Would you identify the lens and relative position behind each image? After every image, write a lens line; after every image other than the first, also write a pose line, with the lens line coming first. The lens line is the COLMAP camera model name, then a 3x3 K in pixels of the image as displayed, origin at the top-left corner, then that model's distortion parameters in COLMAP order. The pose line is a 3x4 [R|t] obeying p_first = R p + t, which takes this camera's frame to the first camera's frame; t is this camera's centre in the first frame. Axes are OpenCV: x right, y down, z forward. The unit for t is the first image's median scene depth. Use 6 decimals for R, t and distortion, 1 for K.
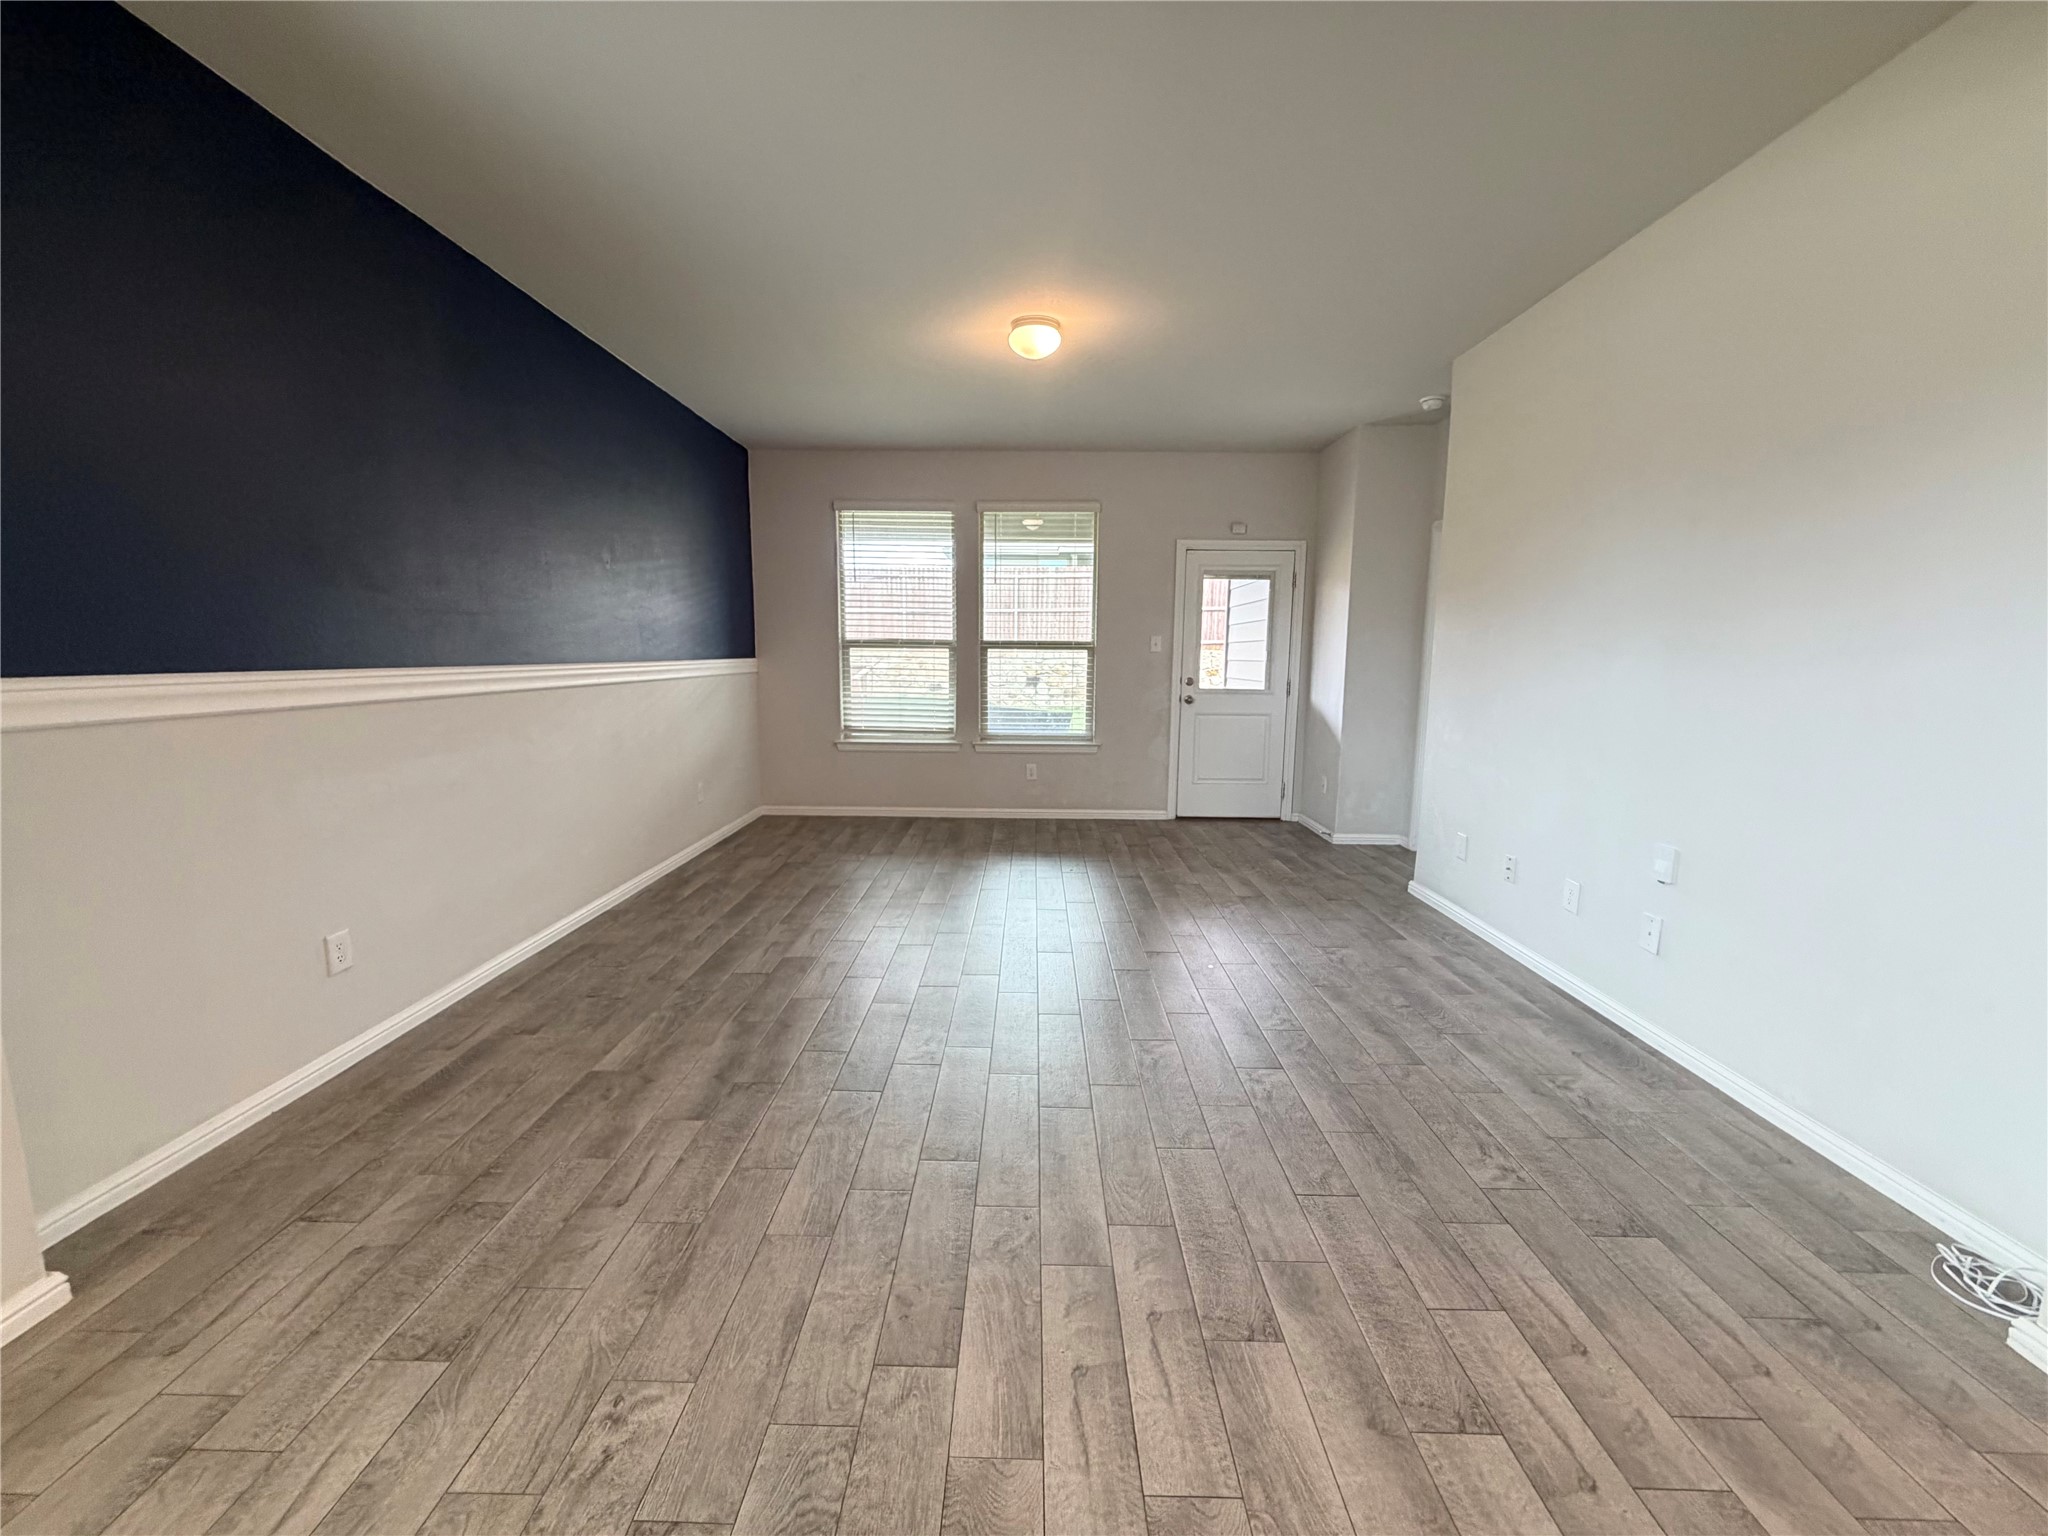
lens RADIAL K [[808.1, 0, 1024.0], [0, 808.1, 768.0], [0, 0, 1]] dist [0.000484, 0.000269]
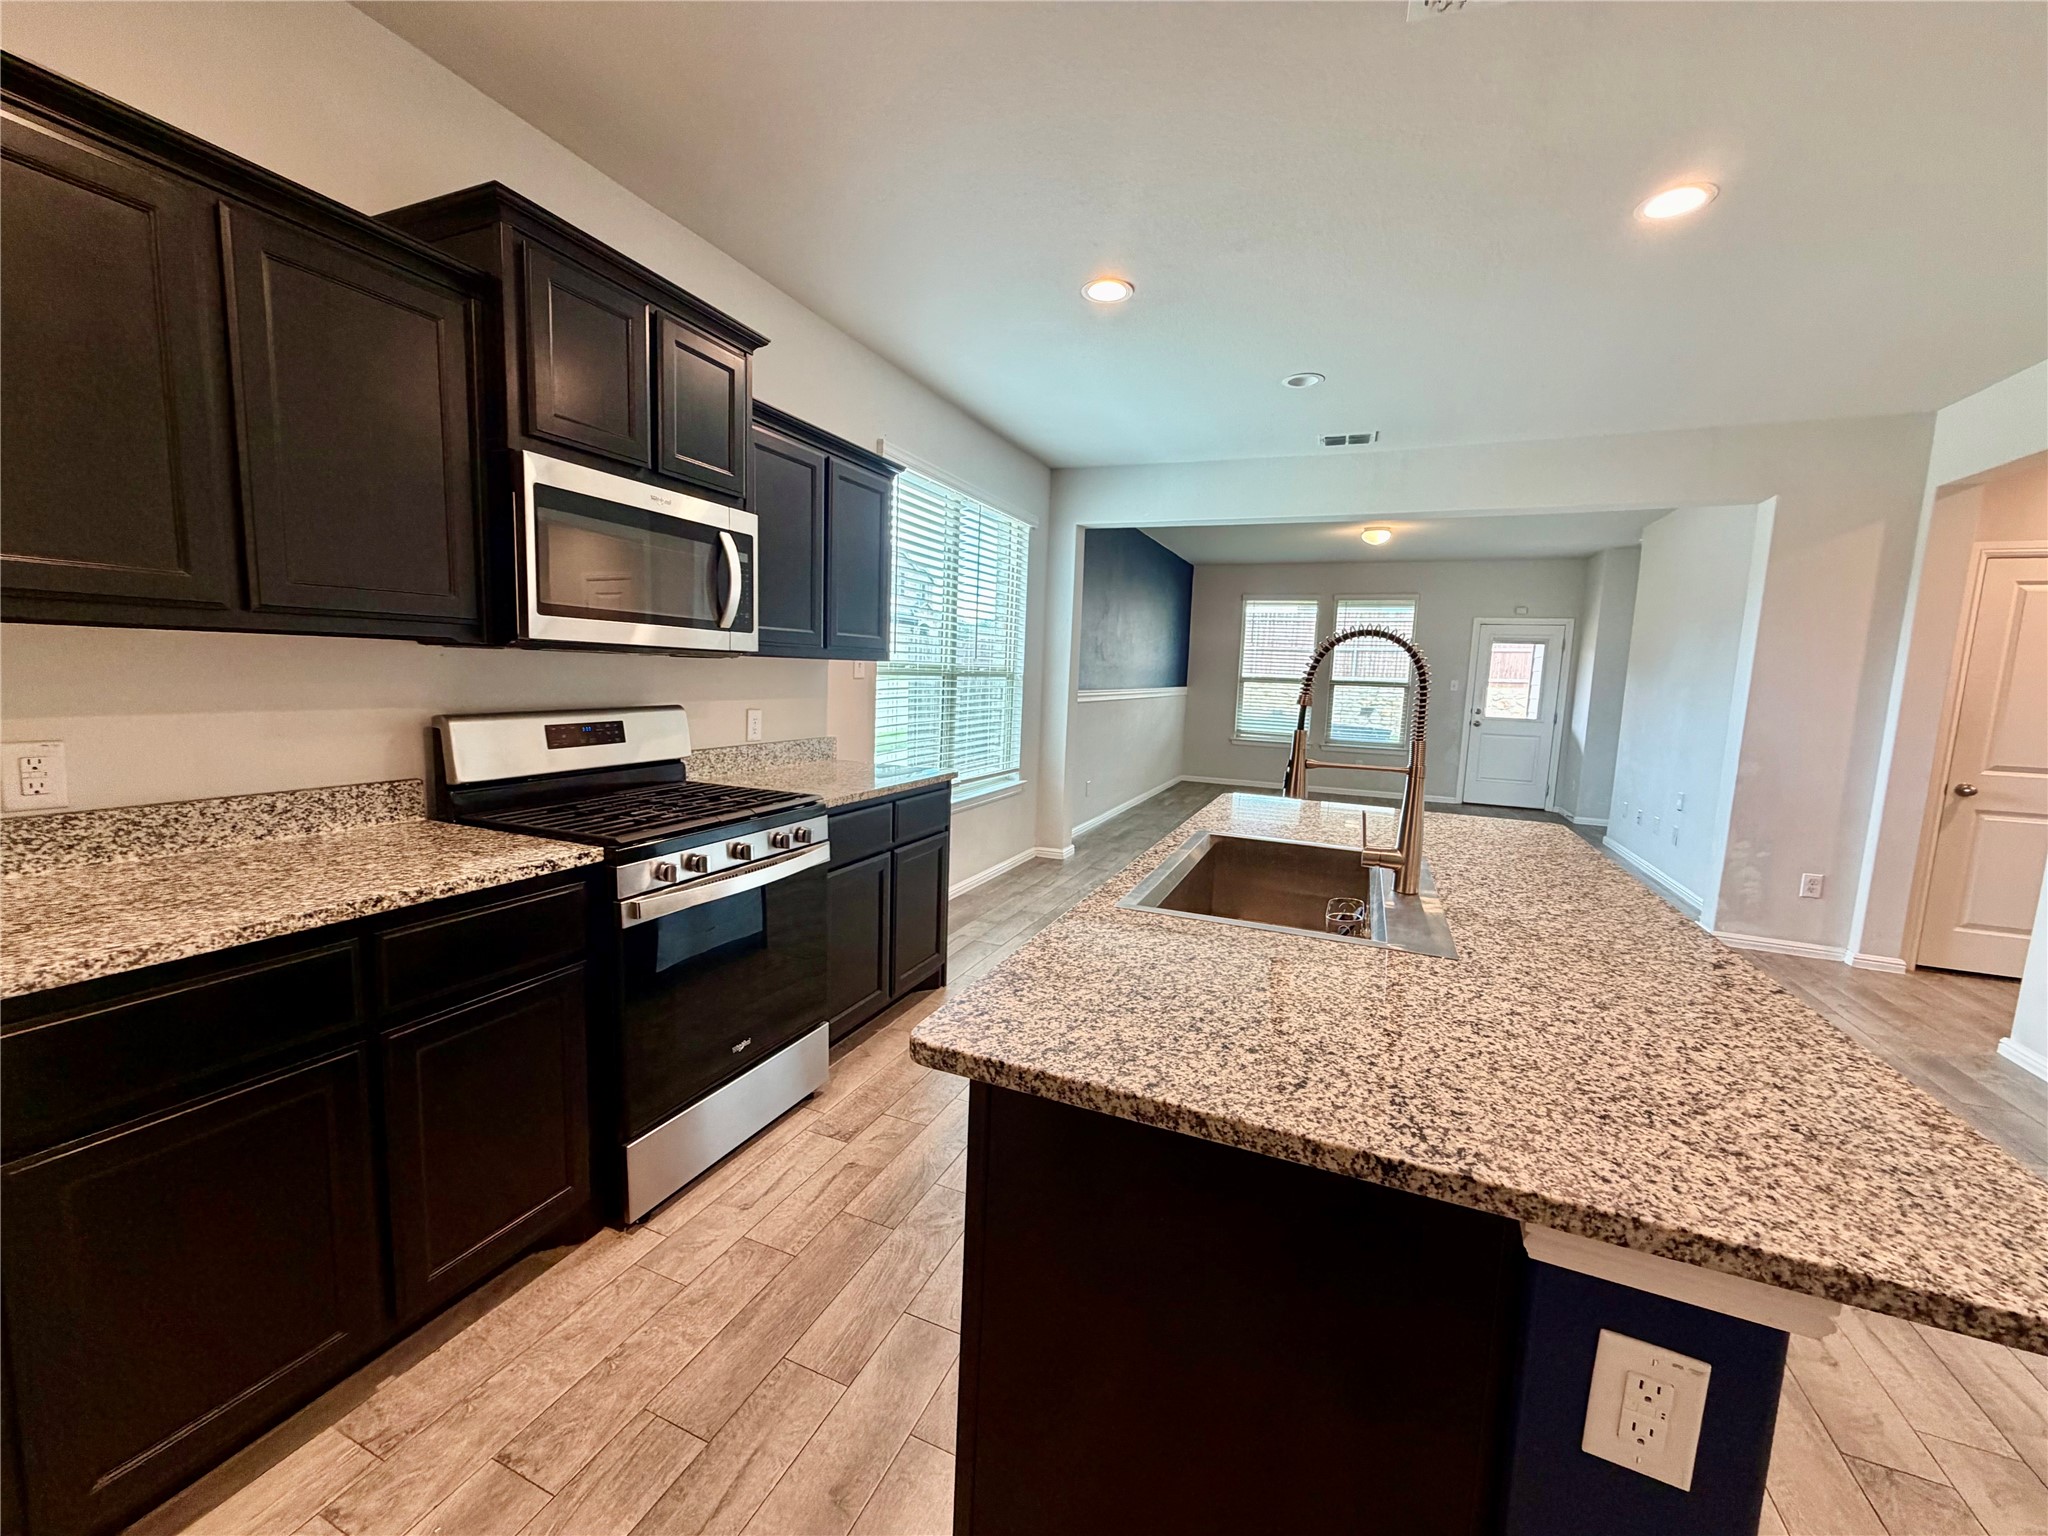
lens RADIAL K [[821.0, 0, 1000.0], [0, 821.0, 771.1], [0, 0, 1]] dist [-0.000316, 0.000119]
pose [[0.914732, 0.074633, -0.397109, 0.008063], [-0.087196, 0.996098, -0.013648, 0.102646], [0.394541, 0.047111, 0.917670, -0.748267]]
